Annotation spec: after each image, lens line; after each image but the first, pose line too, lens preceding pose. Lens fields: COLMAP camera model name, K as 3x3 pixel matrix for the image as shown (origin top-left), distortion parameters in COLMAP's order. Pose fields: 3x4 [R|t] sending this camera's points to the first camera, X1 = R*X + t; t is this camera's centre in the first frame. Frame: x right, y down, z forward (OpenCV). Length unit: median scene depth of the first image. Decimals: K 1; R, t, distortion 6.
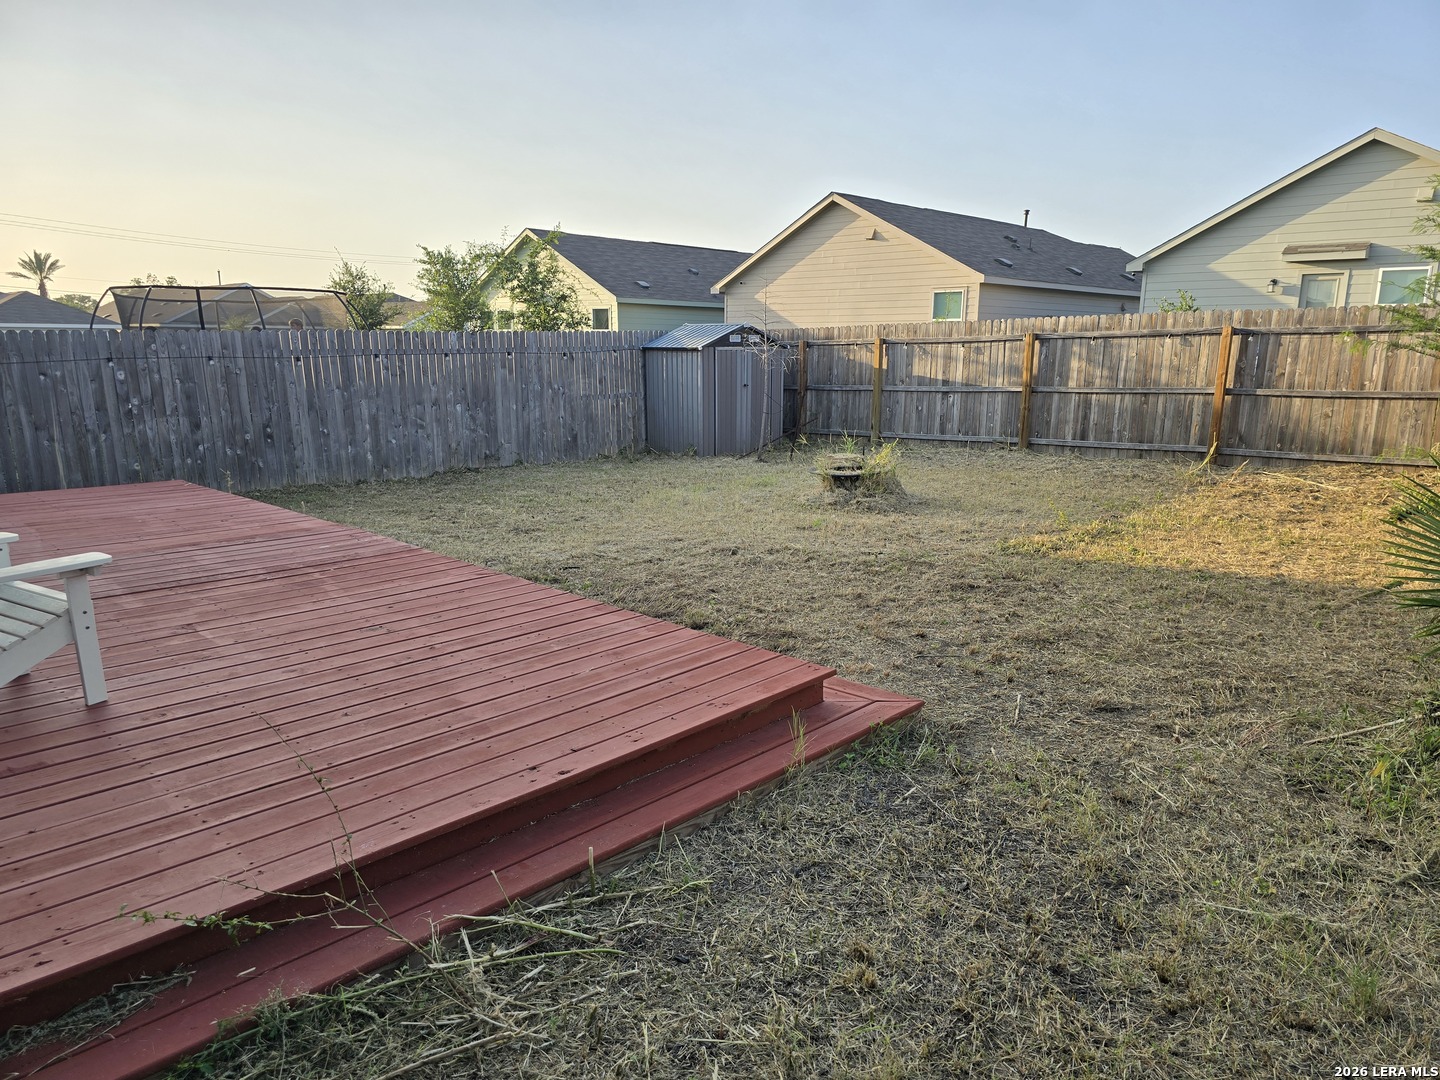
lens RADIAL K [[969.8, 0, 722.3], [0, 969.8, 539.4], [0, 0, 1]] dist [0.058708, -0.047704]
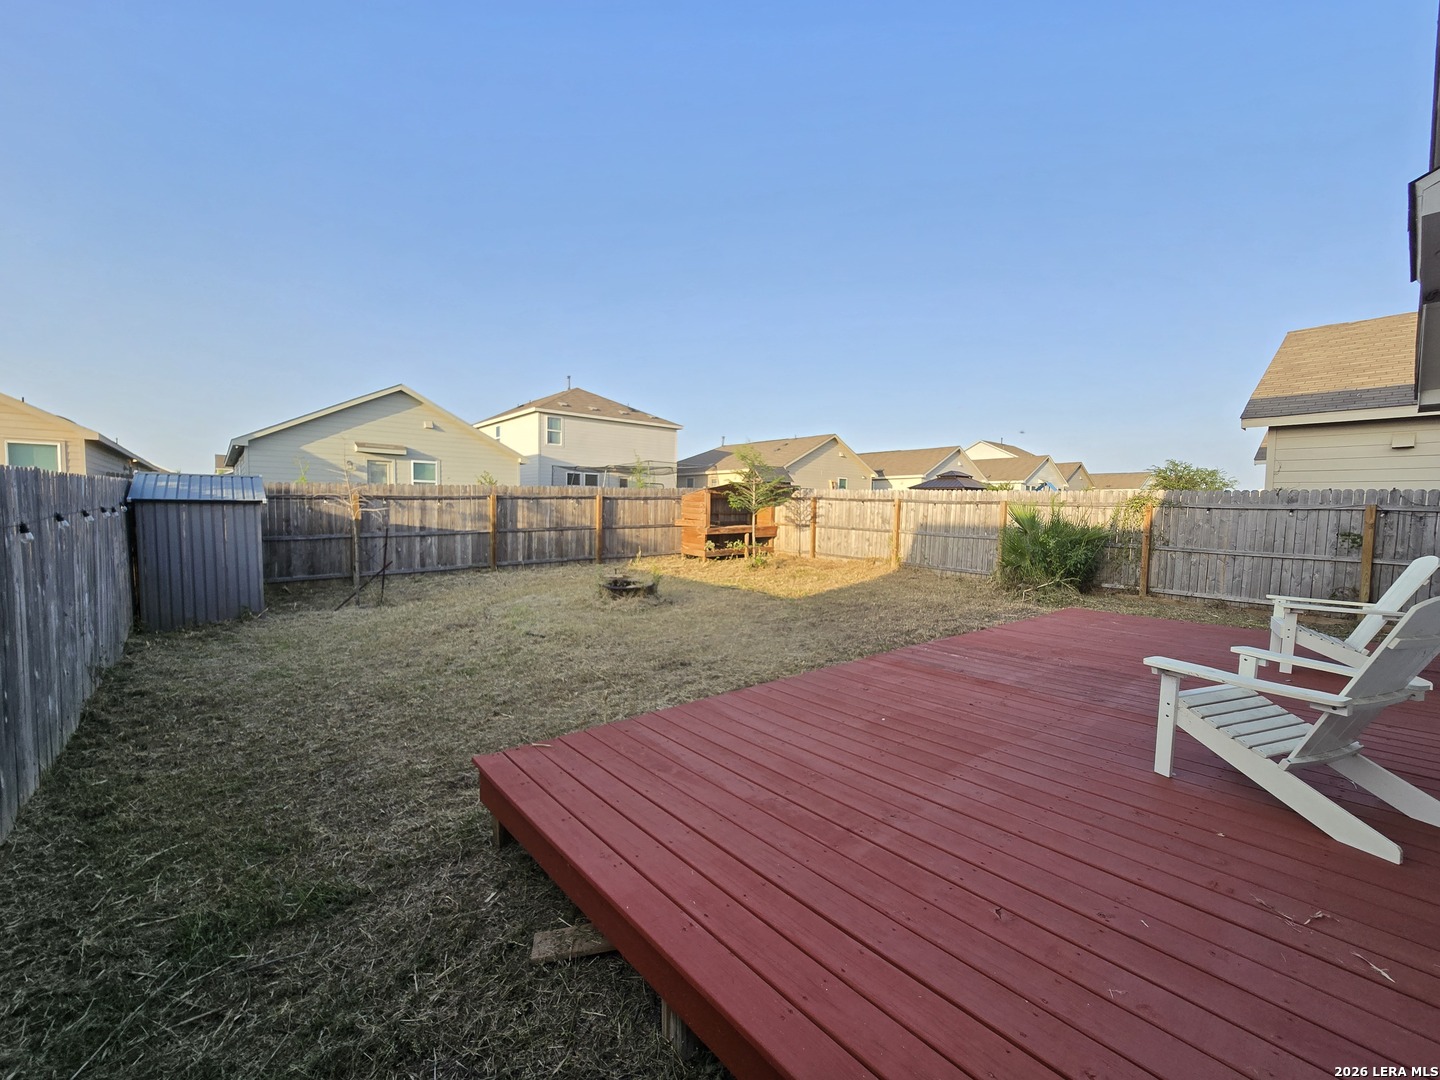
lens RADIAL K [[599.4, 0, 713.2], [0, 599.4, 544.1], [0, 0, 1]] dist [-0.004707, -0.000120]
pose [[0.111254, -0.061788, 0.991869, -0.762979], [0.184234, 0.982047, 0.040511, -0.145836], [-0.976566, 0.178229, 0.120640, 0.759160]]
